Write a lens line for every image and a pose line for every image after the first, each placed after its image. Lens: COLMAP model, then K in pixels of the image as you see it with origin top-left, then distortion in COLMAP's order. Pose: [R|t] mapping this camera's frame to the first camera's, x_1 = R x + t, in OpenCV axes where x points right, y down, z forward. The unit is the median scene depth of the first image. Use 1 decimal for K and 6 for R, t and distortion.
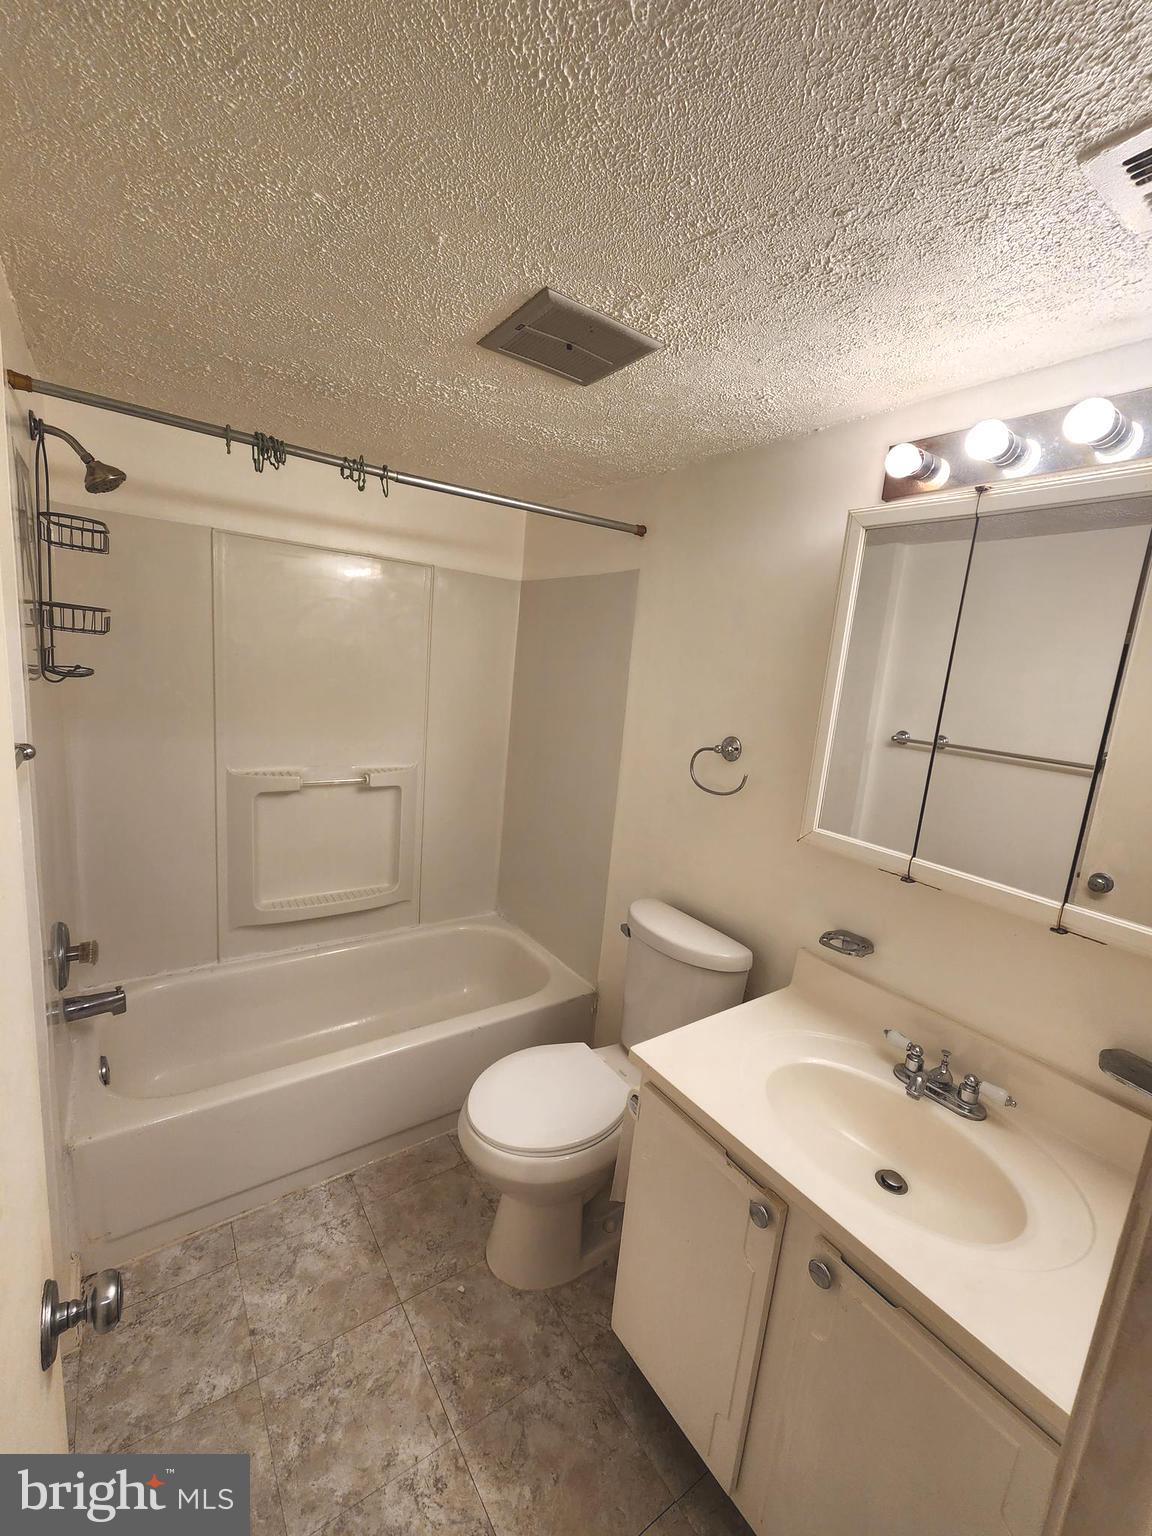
lens RADIAL K [[626.4, 0, 577.6], [0, 626.4, 767.7], [0, 0, 1]] dist [0.006200, -0.004382]
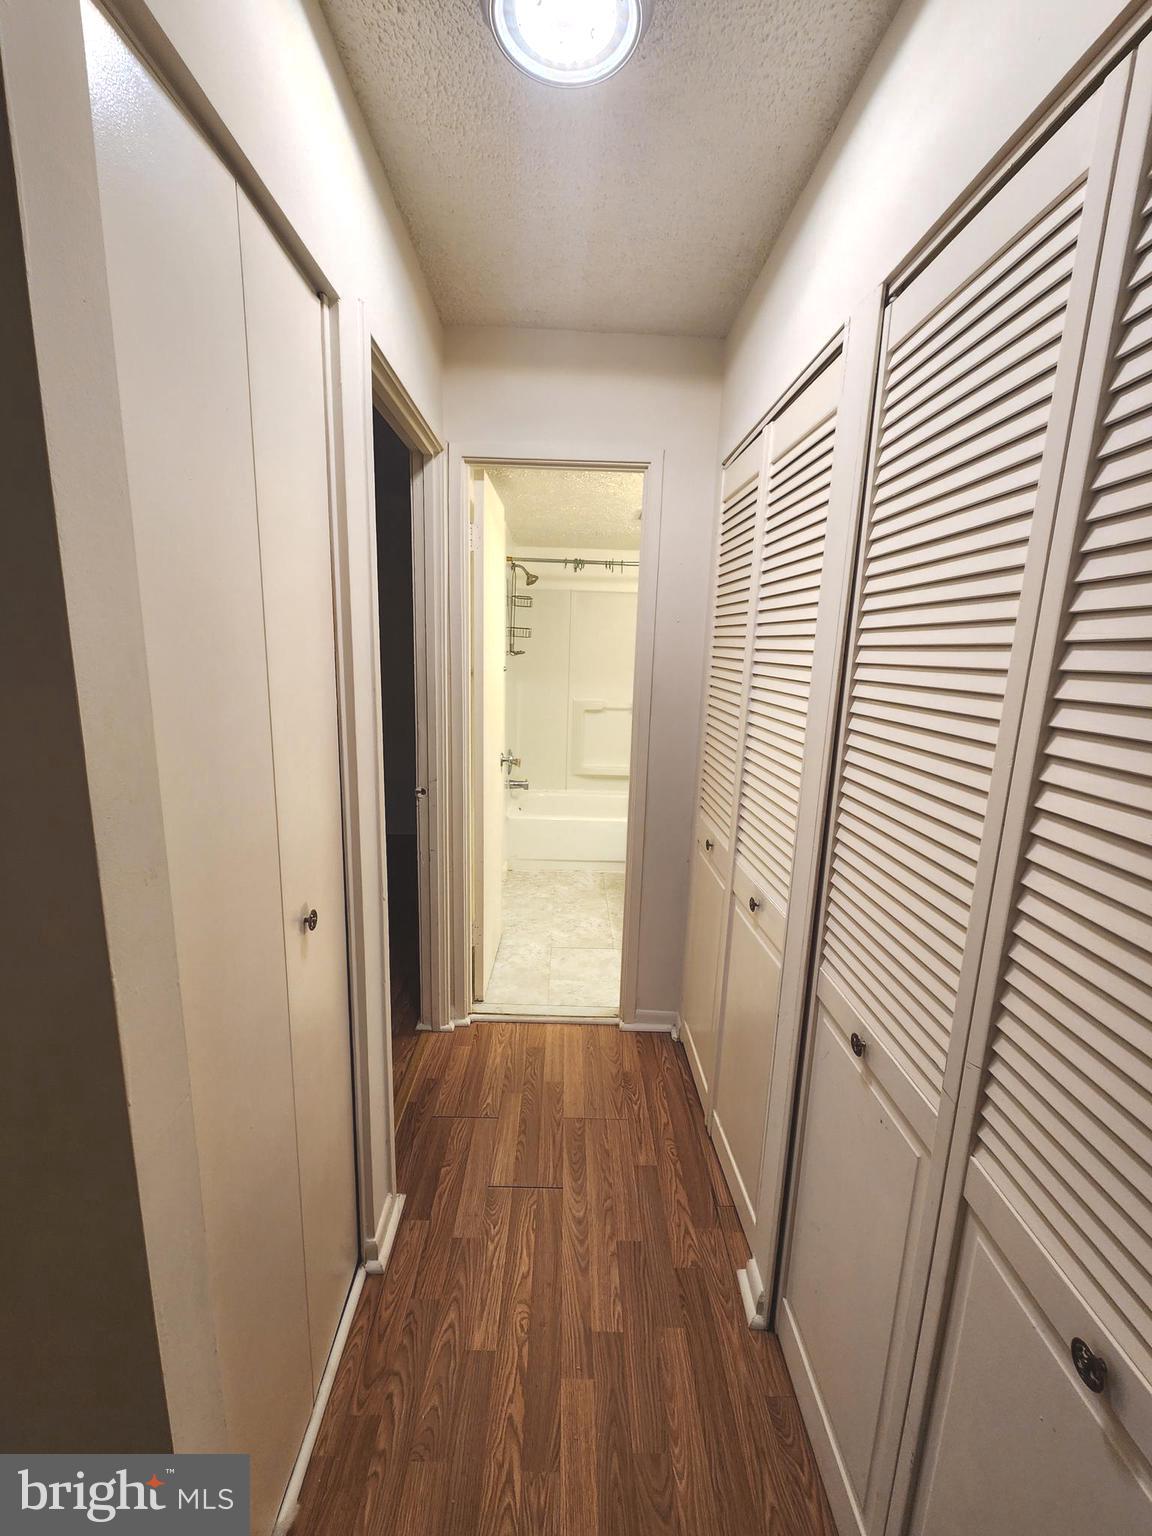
lens RADIAL K [[626.4, 0, 577.6], [0, 626.4, 767.7], [0, 0, 1]] dist [0.006200, -0.004382]
pose [[0.824774, 0.050545, -0.563199, 0.951986], [-0.057969, 0.998307, 0.004703, 0.316433], [0.562484, 0.028769, 0.826308, -1.075379]]
